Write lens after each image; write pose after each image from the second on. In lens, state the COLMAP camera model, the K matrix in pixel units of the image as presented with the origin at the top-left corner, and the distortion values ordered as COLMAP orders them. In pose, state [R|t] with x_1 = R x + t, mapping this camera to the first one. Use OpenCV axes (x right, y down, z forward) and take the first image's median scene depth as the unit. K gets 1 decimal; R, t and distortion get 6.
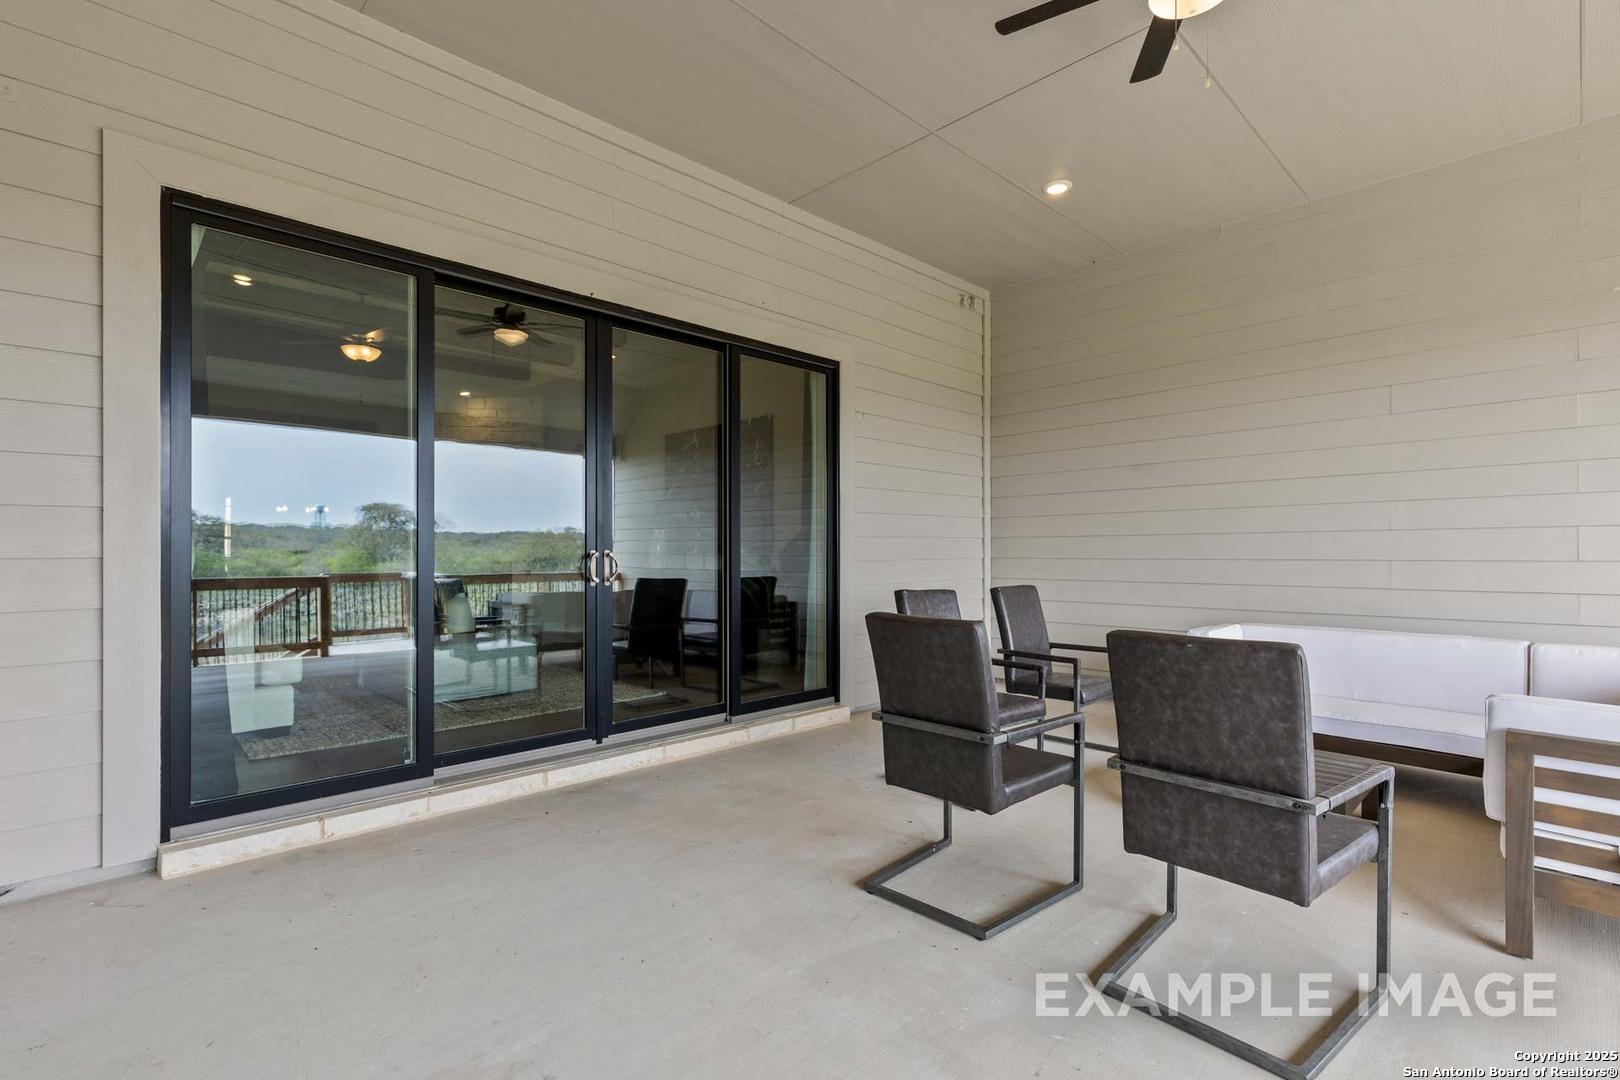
lens RADIAL K [[730.2, 0, 811.4], [0, 730.2, 540.6], [0, 0, 1]] dist [-0.003790, 0.001675]
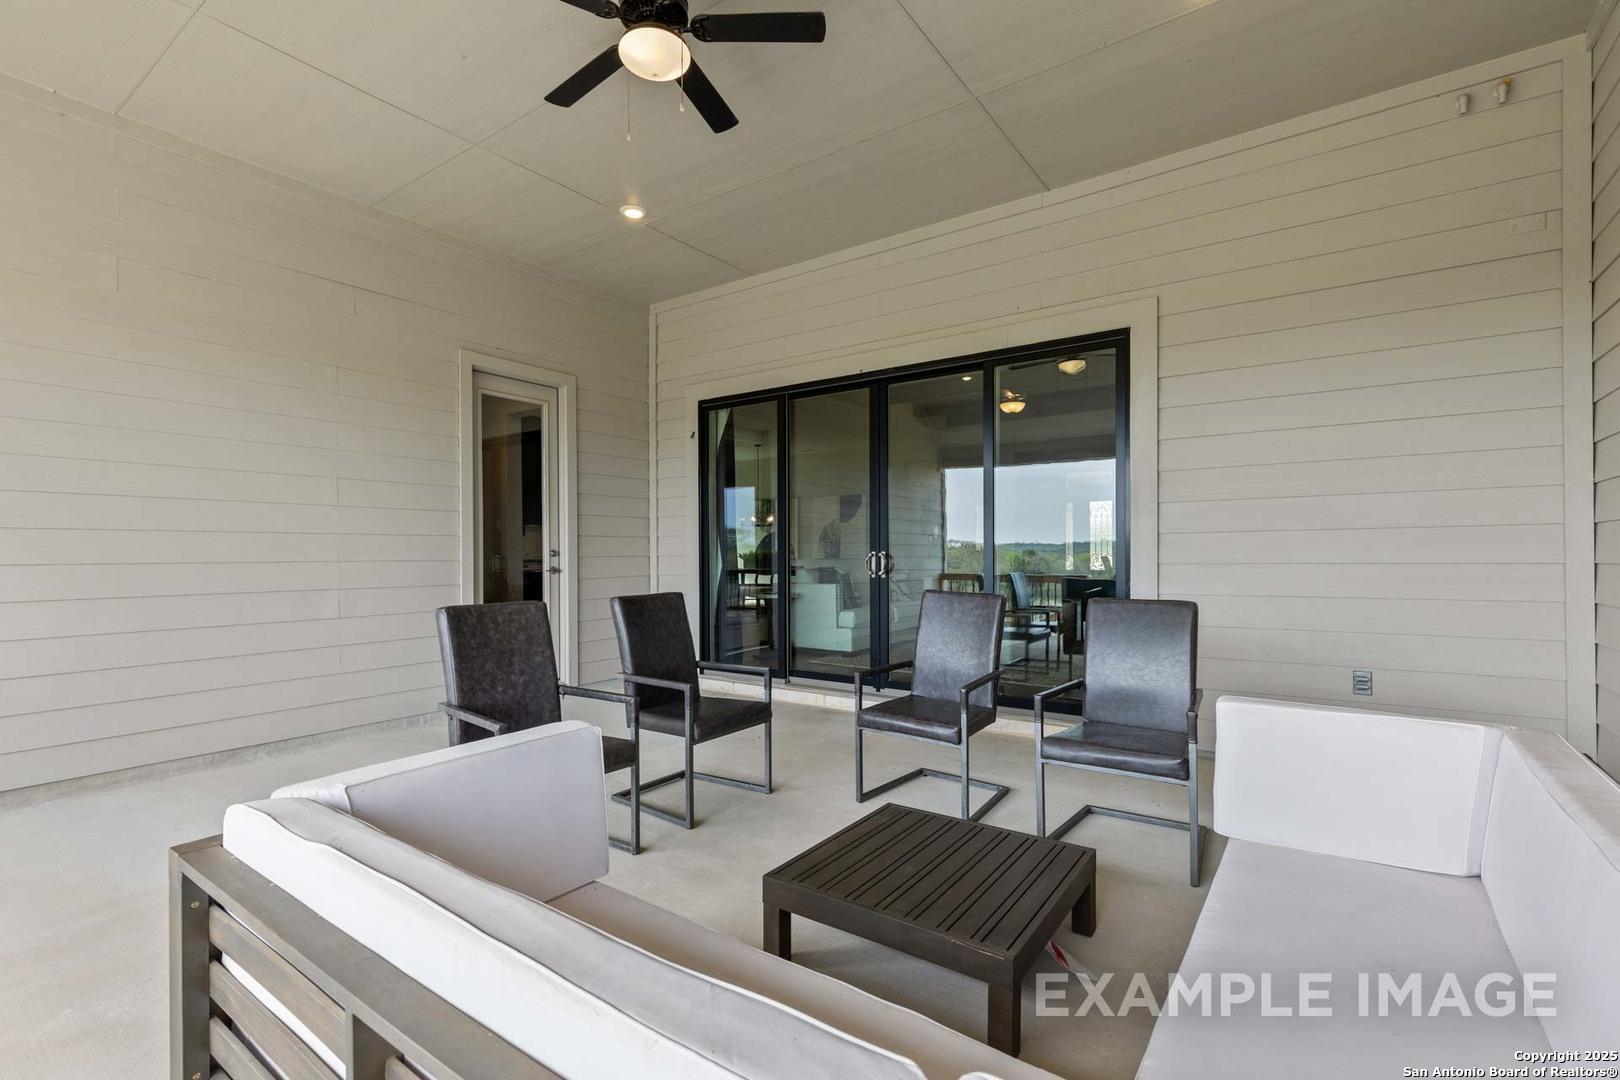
lens RADIAL K [[730.2, 0, 811.9], [0, 730.2, 547.4], [0, 0, 1]] dist [-0.003790, 0.001675]
pose [[0.188391, -0.002291, -0.982091, 0.949262], [-0.000640, 0.999997, -0.002456, 0.013312], [0.982094, 0.001091, 0.188389, 0.589817]]
